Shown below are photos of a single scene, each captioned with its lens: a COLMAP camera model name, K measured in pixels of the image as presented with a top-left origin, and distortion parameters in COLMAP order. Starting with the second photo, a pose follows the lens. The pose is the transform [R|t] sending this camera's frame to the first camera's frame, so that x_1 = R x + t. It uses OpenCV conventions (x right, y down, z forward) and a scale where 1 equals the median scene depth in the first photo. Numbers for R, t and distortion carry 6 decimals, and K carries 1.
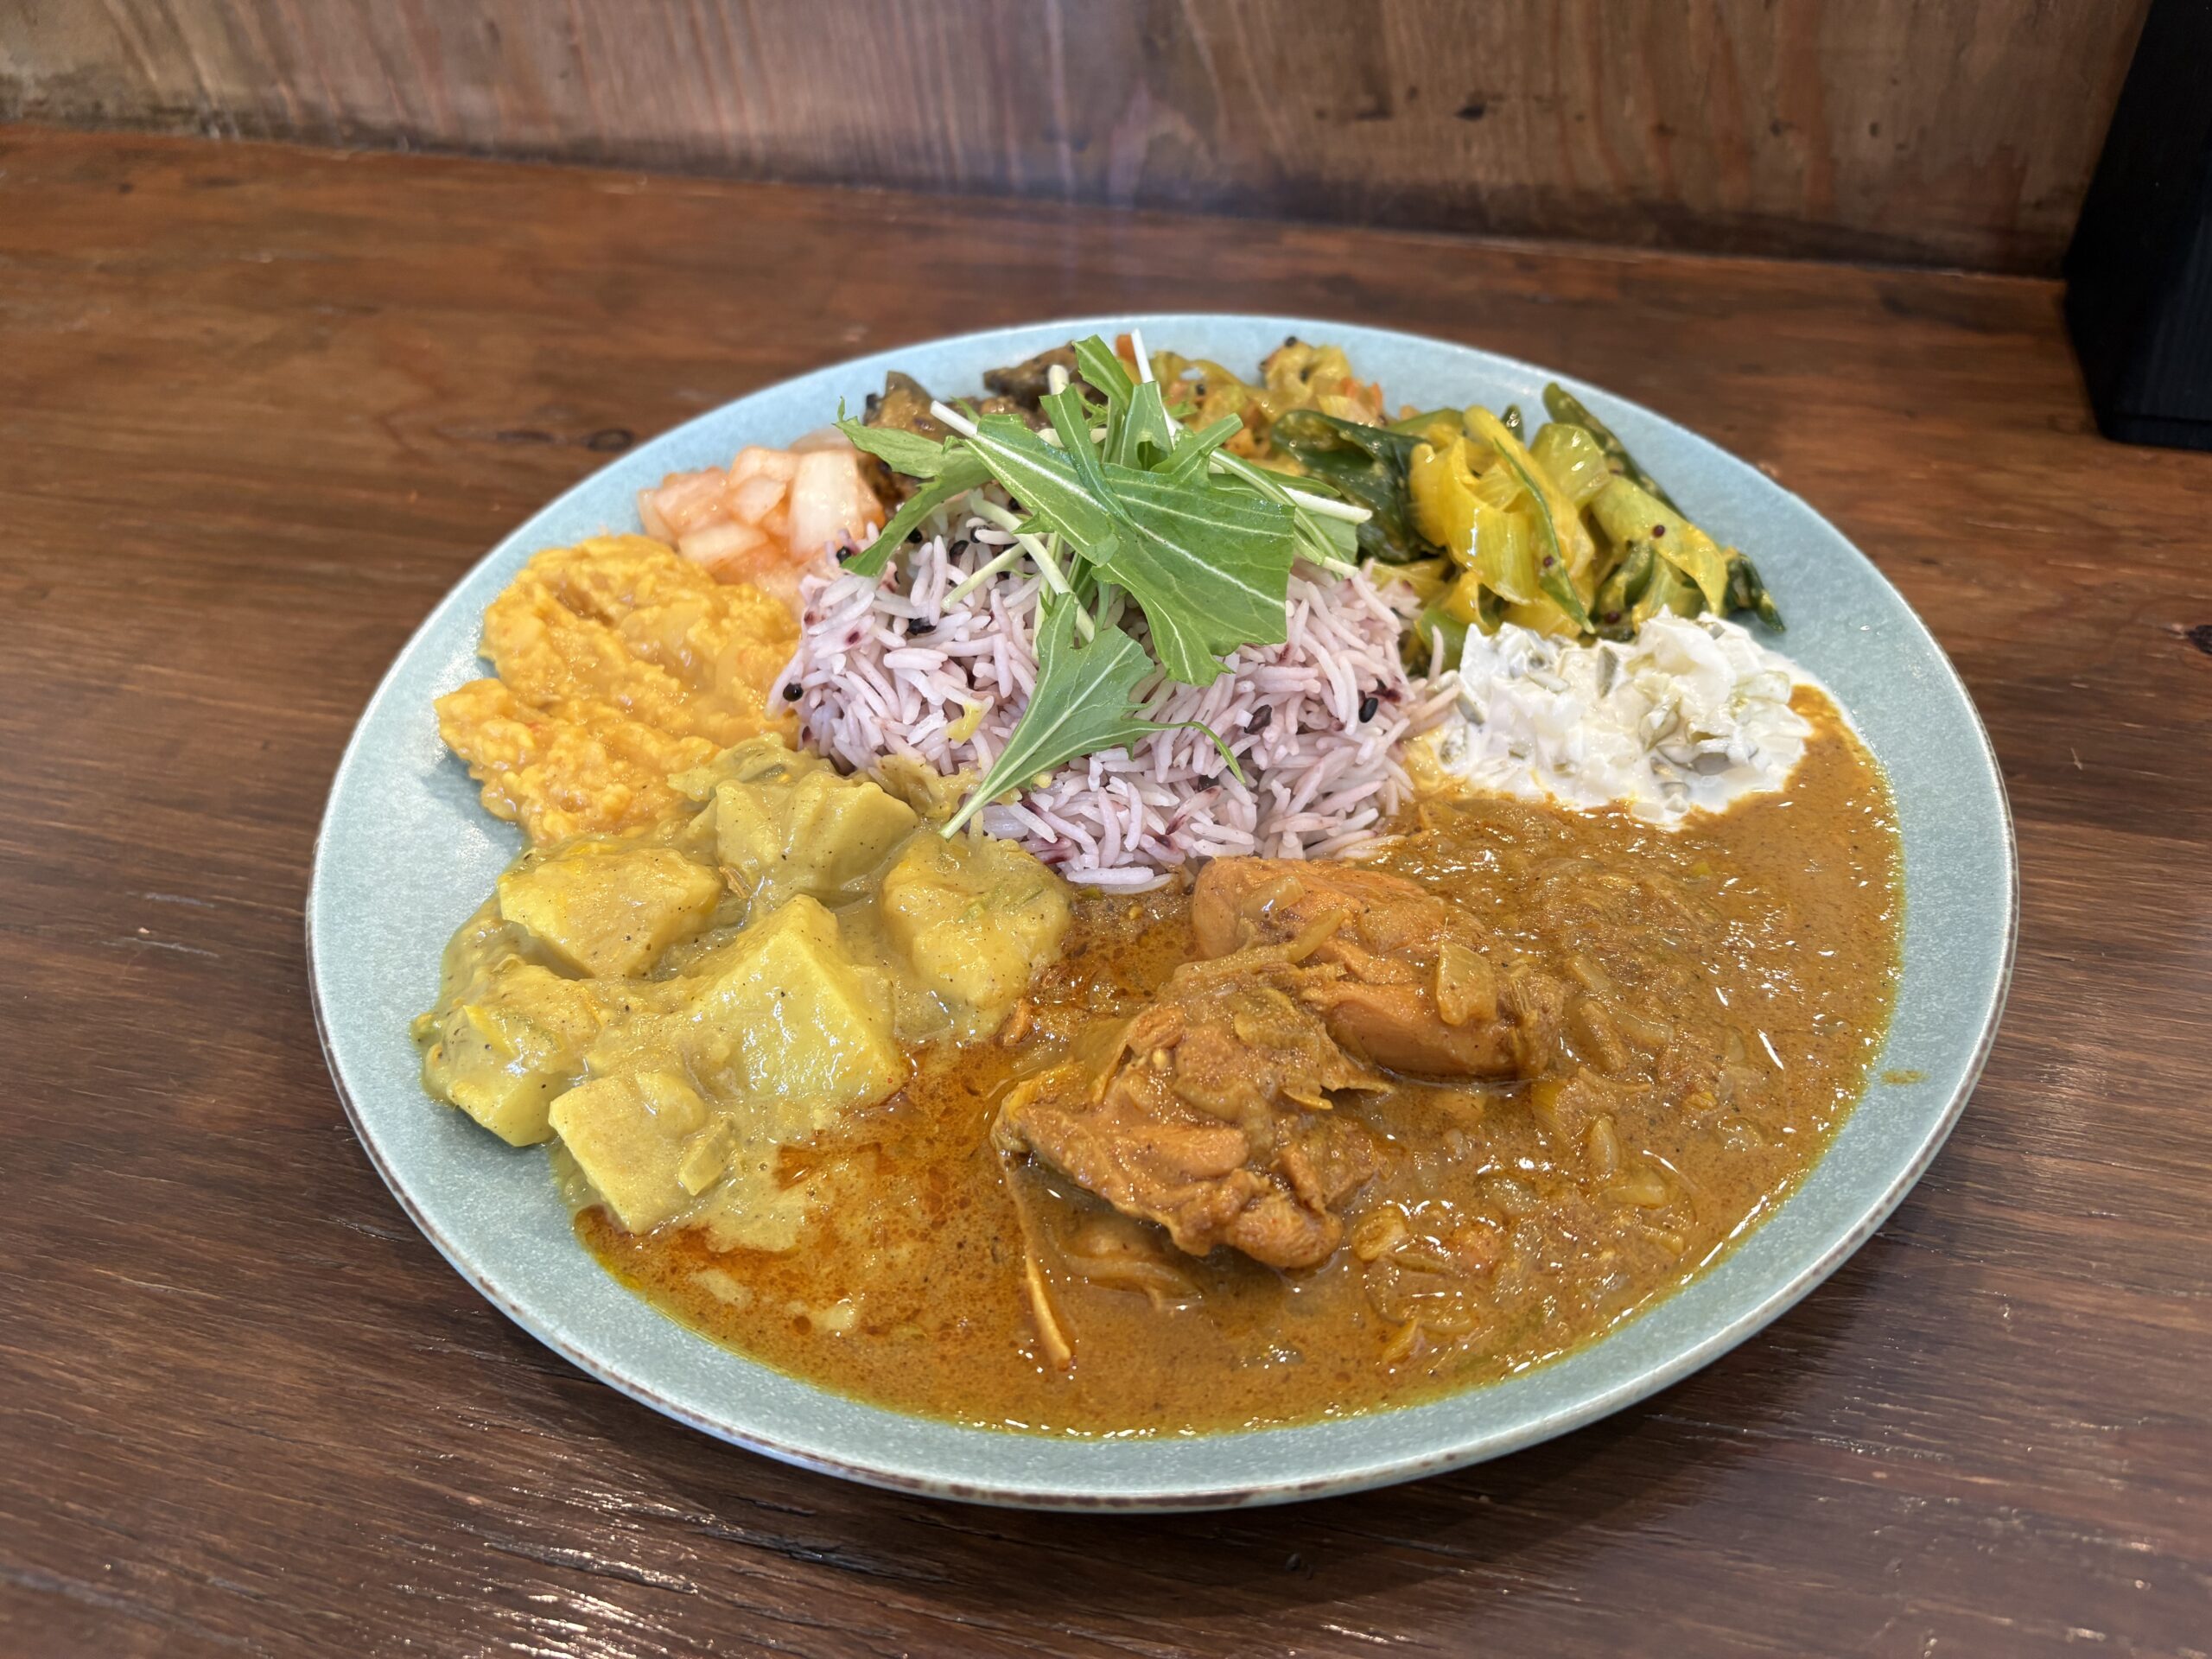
lens RADIAL K [[1671.6, 0, 1088.5], [0, 1671.6, 827.9], [0, 0, 1]] dist [0.038261, -0.052956]
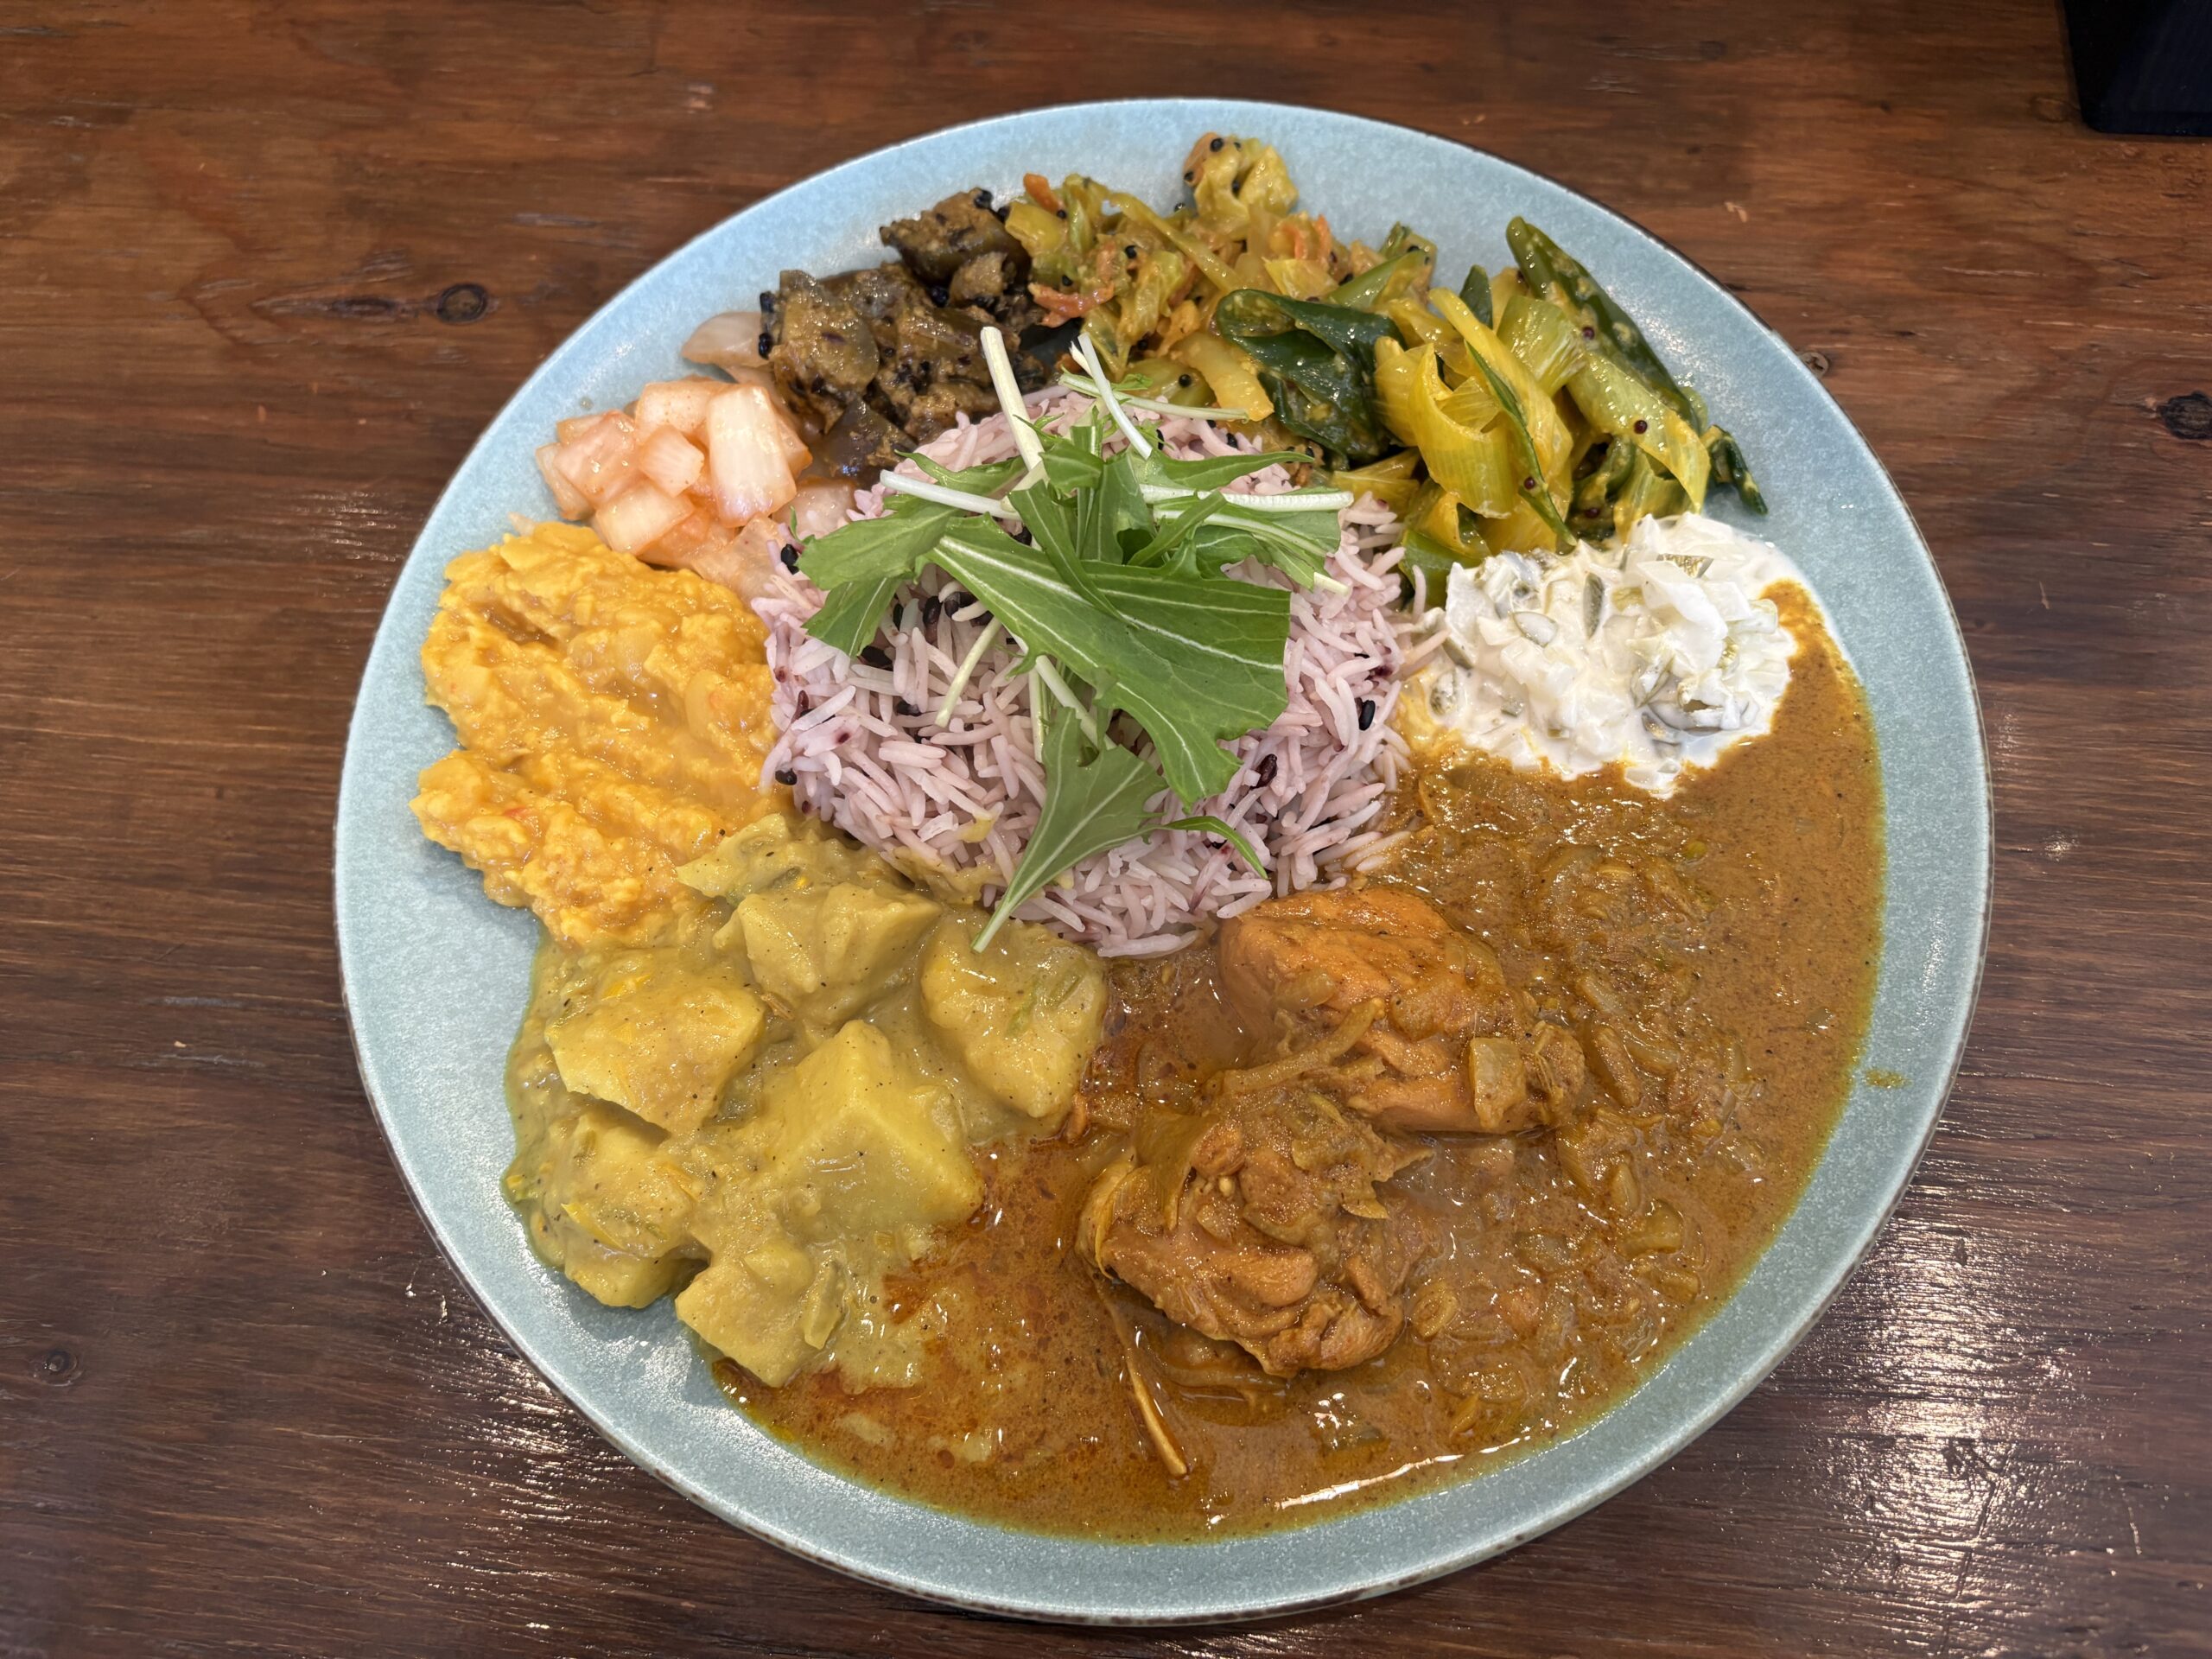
lens RADIAL K [[1671.6, 0, 1105.7], [0, 1671.6, 880.7], [0, 0, 1]] dist [0.038261, -0.052956]
pose [[0.988815, -0.144876, 0.035423, -0.035617], [0.121944, 0.922093, 0.367253, -0.364645], [-0.085869, -0.358826, 0.929446, 0.052163]]
